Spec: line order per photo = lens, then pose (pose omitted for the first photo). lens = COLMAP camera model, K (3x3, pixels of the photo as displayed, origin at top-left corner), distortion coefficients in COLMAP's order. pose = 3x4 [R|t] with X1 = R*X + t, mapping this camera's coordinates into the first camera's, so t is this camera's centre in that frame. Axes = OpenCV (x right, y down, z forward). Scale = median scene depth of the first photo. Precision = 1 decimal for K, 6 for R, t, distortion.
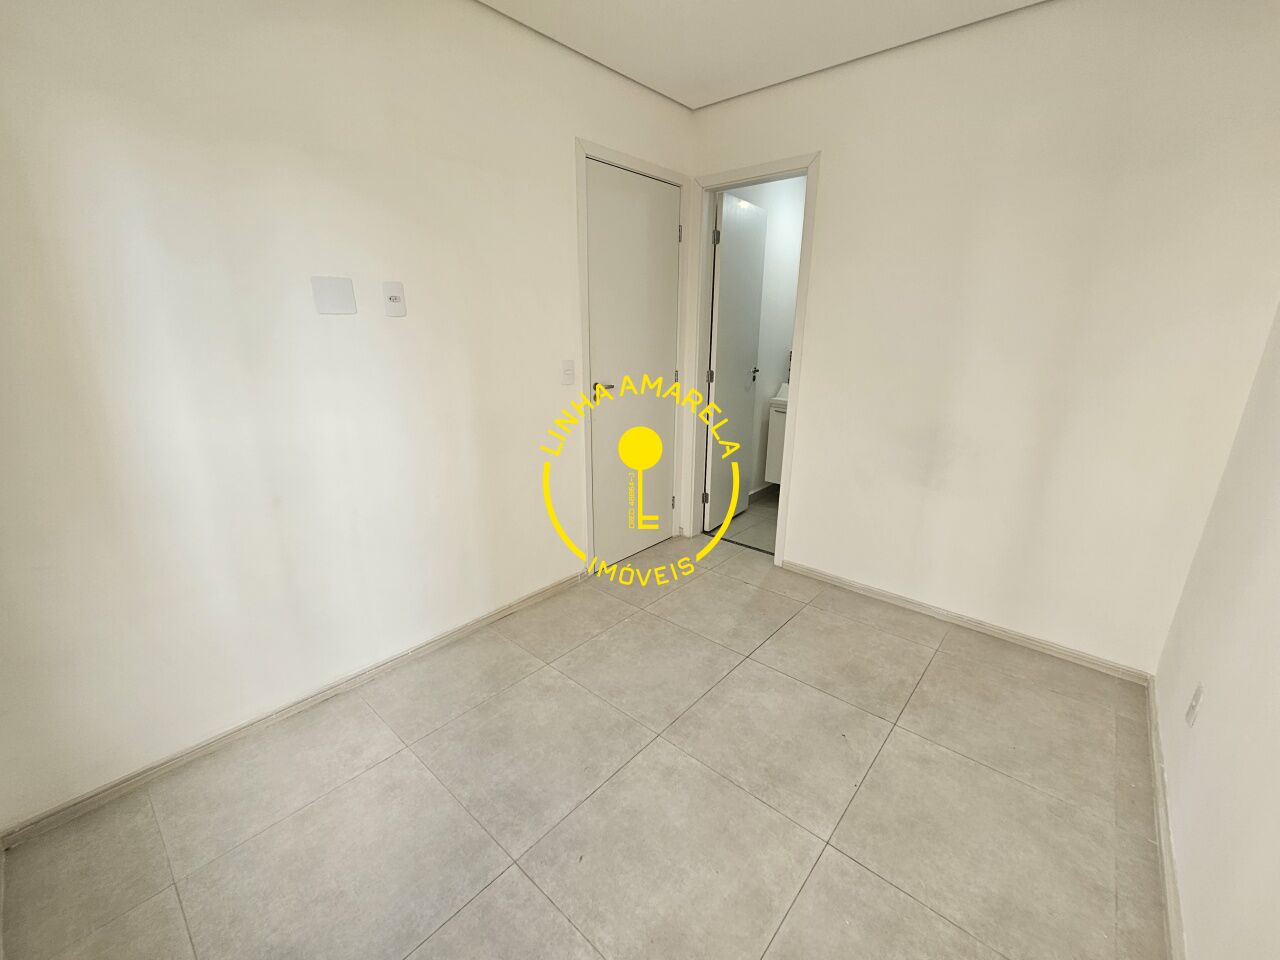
lens RADIAL K [[525.8, 0, 647.7], [0, 525.8, 478.3], [0, 0, 1]] dist [0.000043, -0.001118]
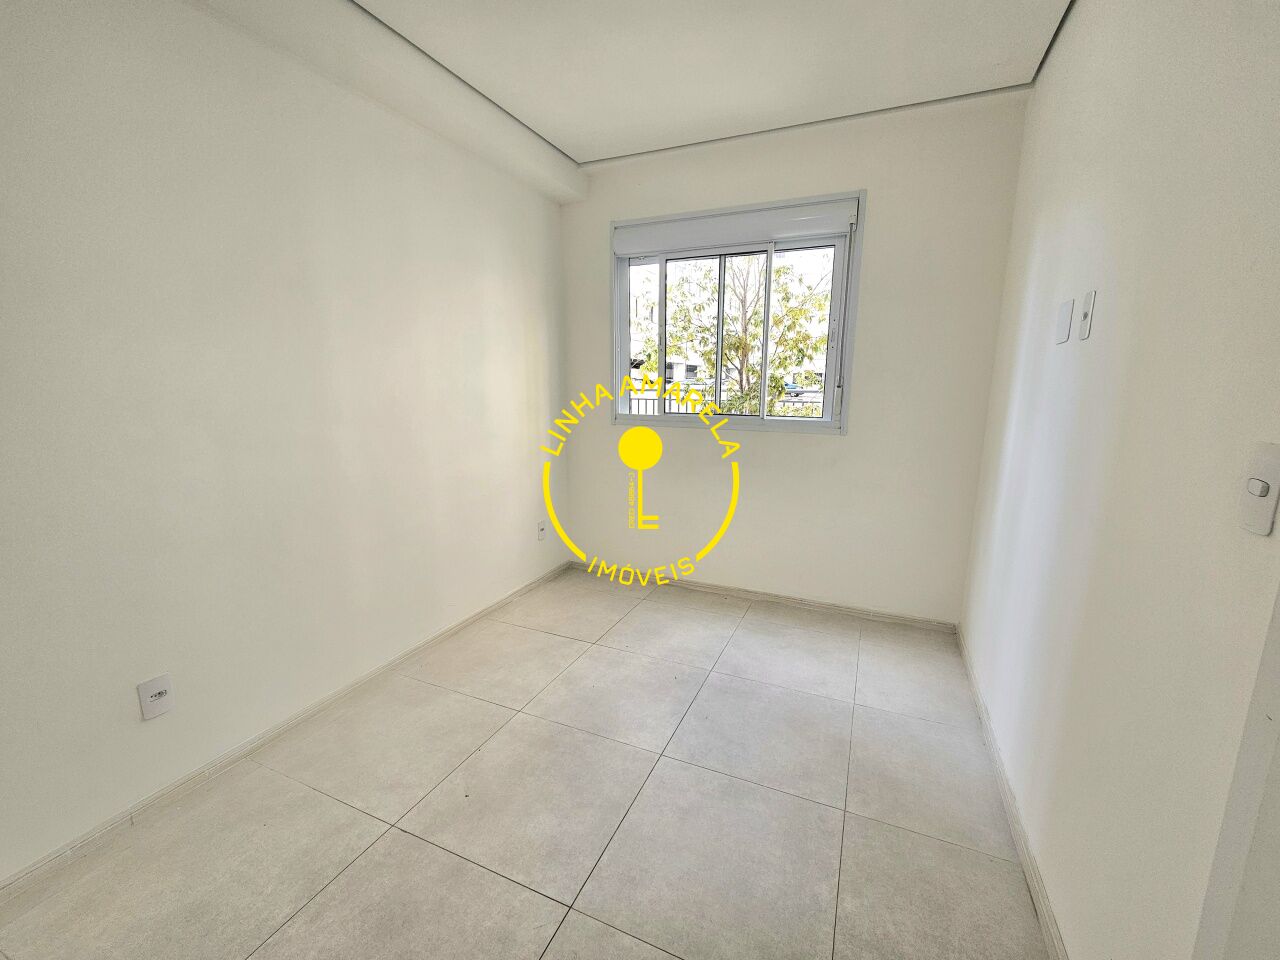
lens RADIAL K [[525.8, 0, 645.5], [0, 525.8, 480.6], [0, 0, 1]] dist [0.000043, -0.001118]
pose [[-0.955897, 0.040947, -0.290833, 0.317404], [-0.094143, 0.895267, 0.435471, -0.410704], [0.278204, 0.443645, -0.851928, 1.598320]]
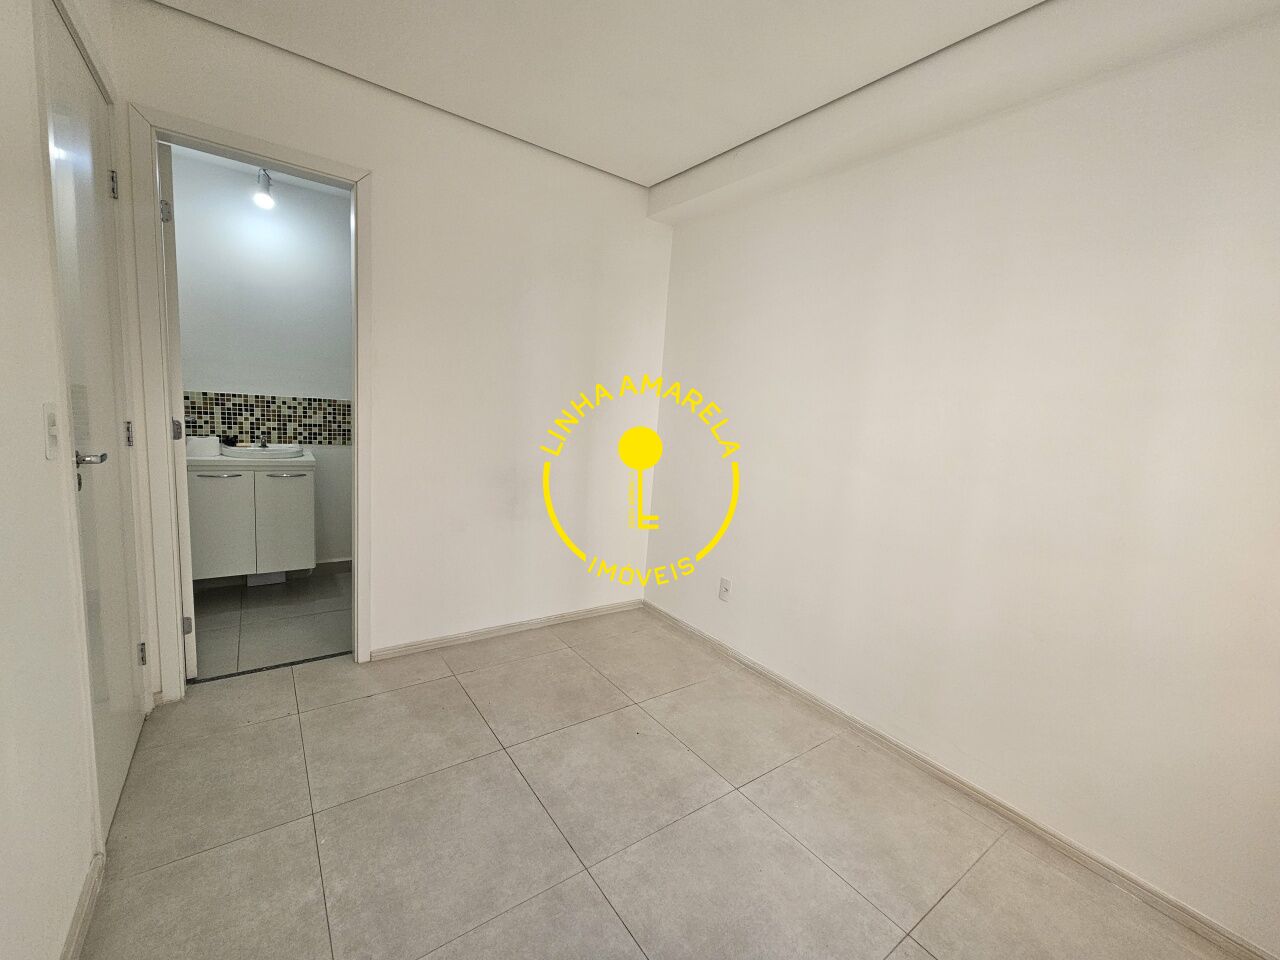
lens RADIAL K [[525.8, 0, 640.4], [0, 525.8, 476.8], [0, 0, 1]] dist [0.000043, -0.001118]
pose [[0.224903, -0.120983, 0.966841, -0.657064], [0.198724, 0.977101, 0.076040, -0.139815], [-0.953901, 0.175032, 0.243795, 0.613907]]
